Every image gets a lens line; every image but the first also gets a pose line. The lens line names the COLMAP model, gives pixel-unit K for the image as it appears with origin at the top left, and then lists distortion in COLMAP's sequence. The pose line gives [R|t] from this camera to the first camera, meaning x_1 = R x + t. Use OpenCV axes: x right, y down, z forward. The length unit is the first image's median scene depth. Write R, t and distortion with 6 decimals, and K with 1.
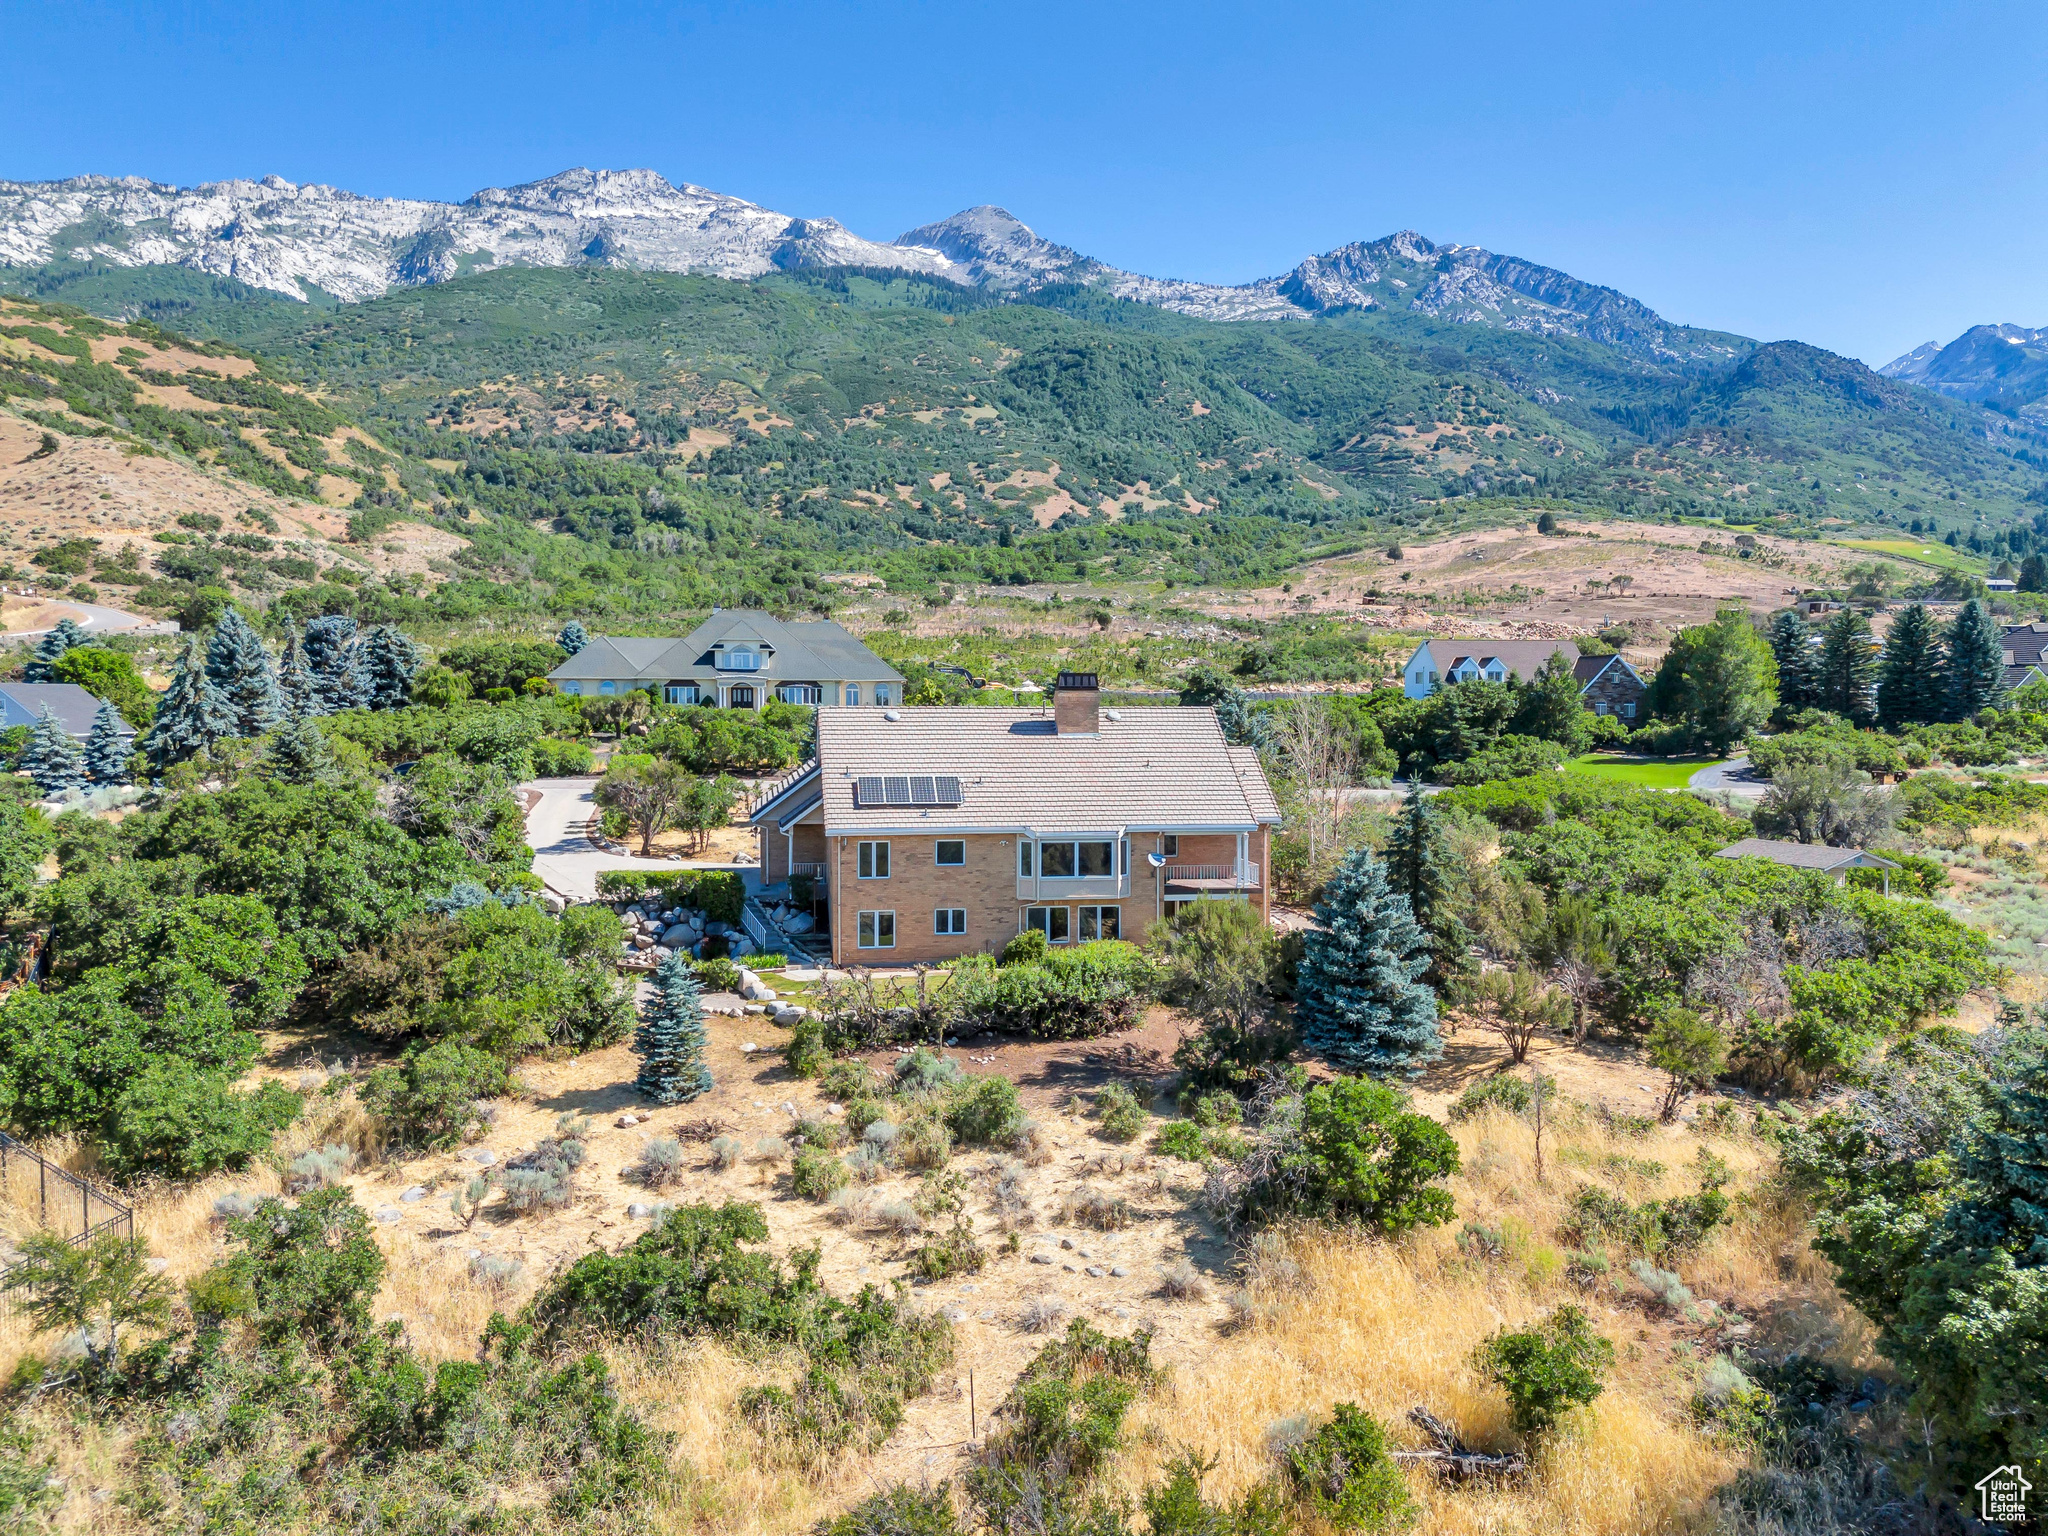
lens RADIAL K [[1498.4, 0, 1019.3], [0, 1498.4, 760.8], [0, 0, 1]] dist [0.078230, -0.074470]
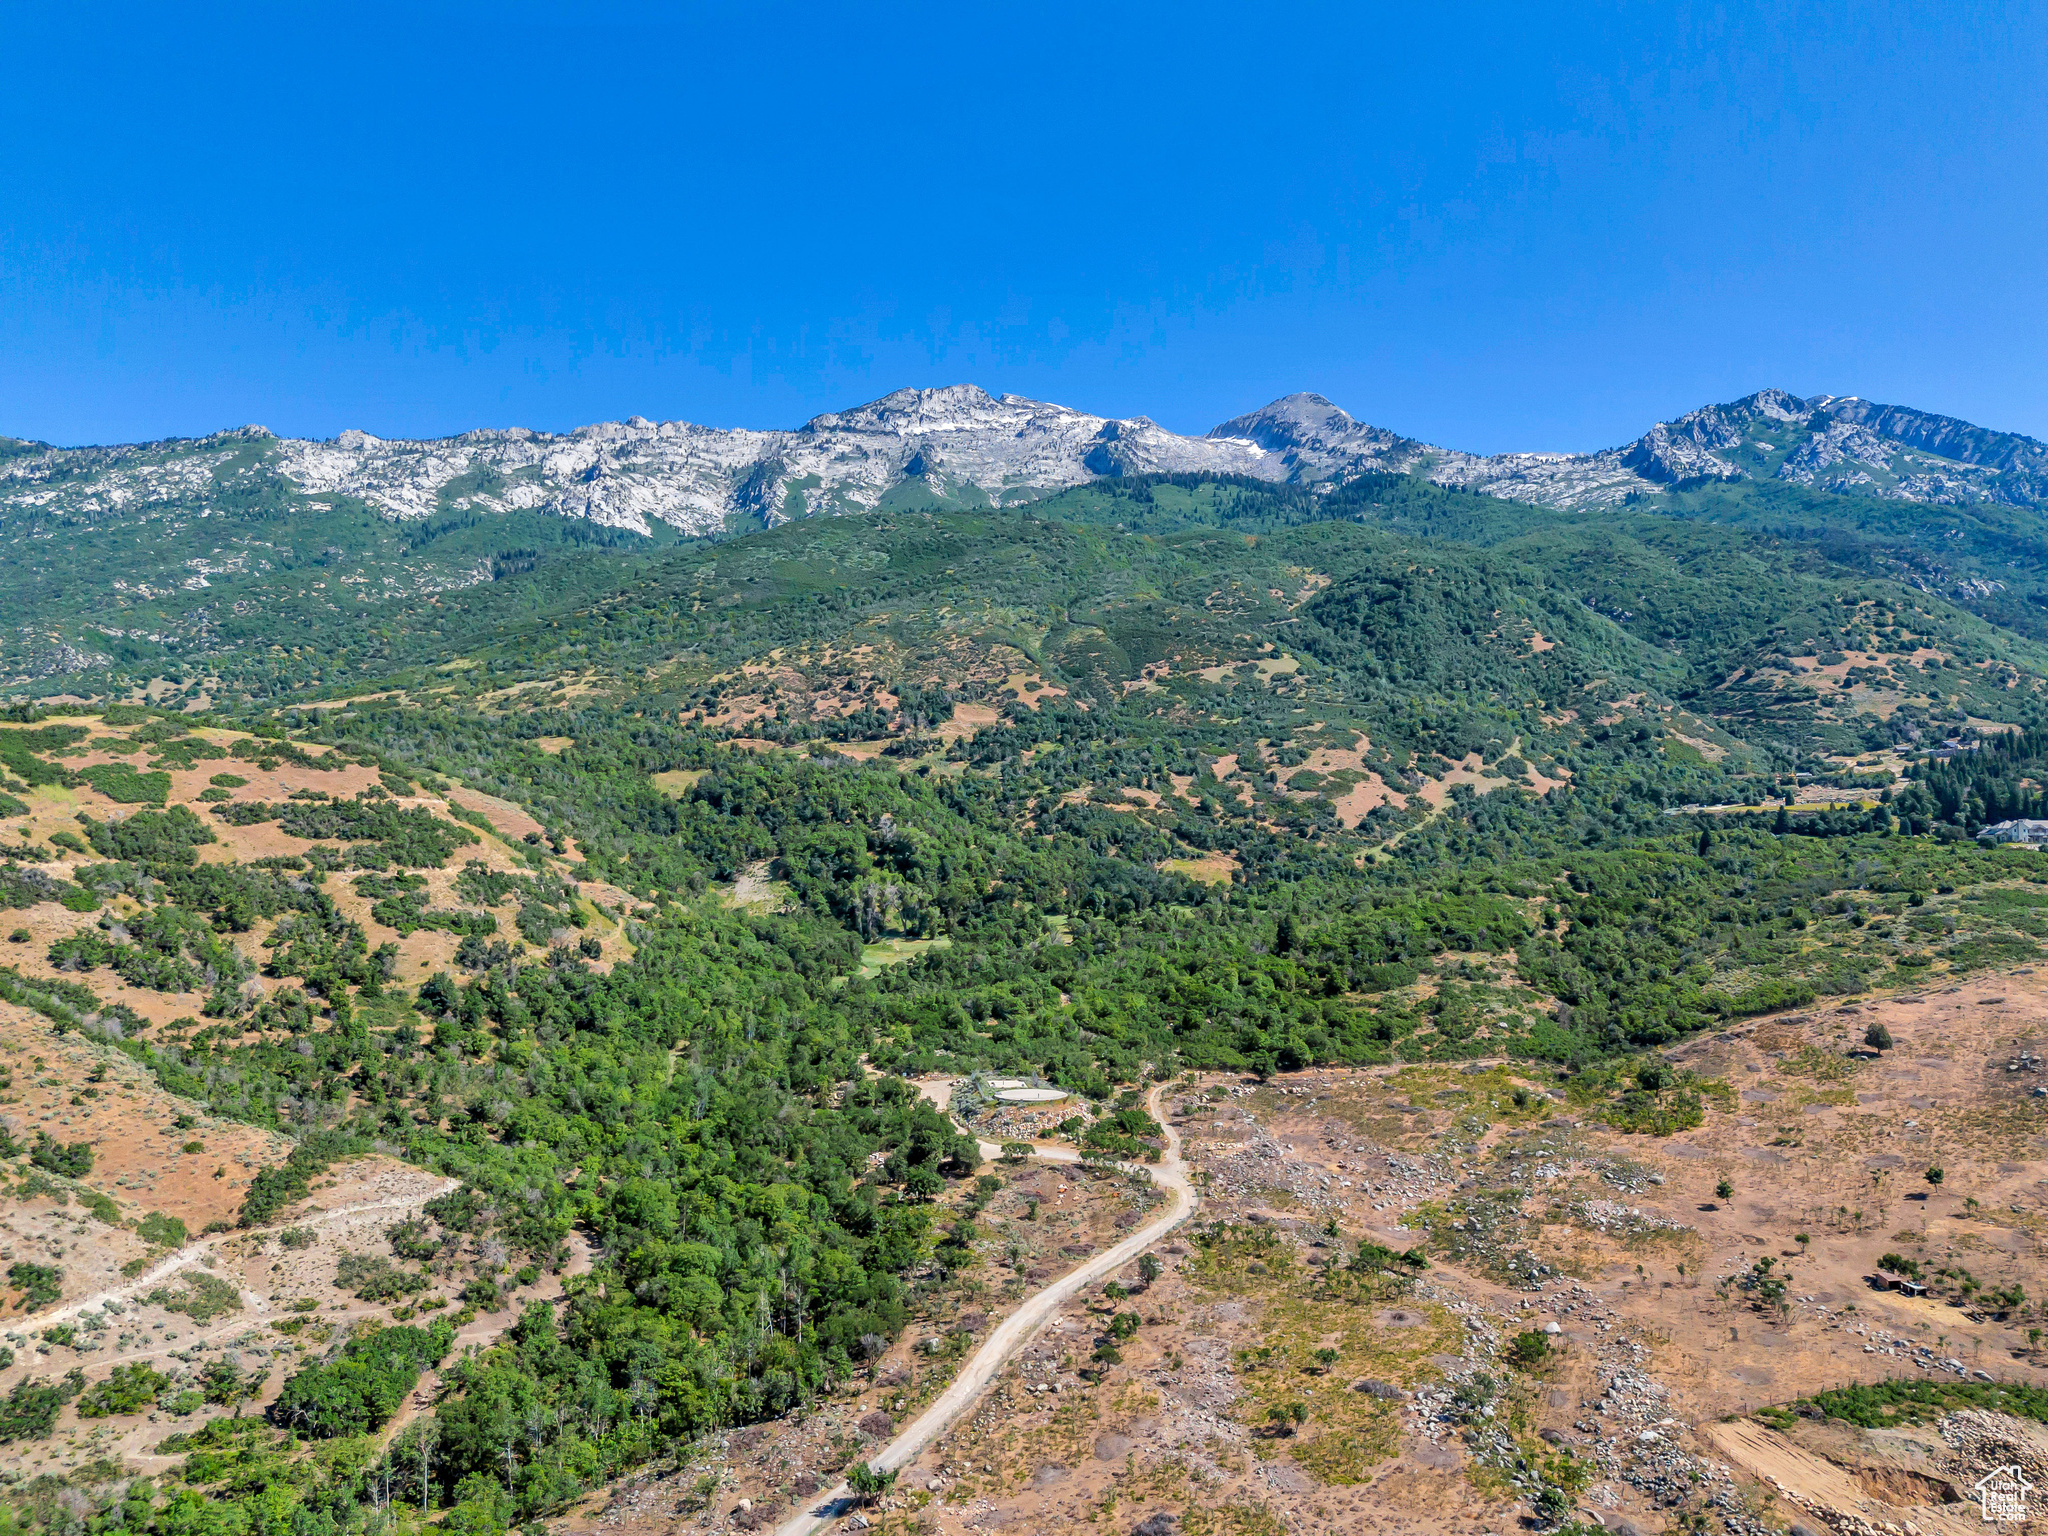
lens RADIAL K [[1501.2, 0, 1020.0], [0, 1501.2, 759.9], [0, 0, 1]] dist [0.079274, -0.078521]
pose [[0.977439, -0.015821, -0.210626, 0.012370], [-0.007433, 0.993997, -0.109157, -0.086860], [0.211089, 0.108260, 0.971453, 0.124176]]
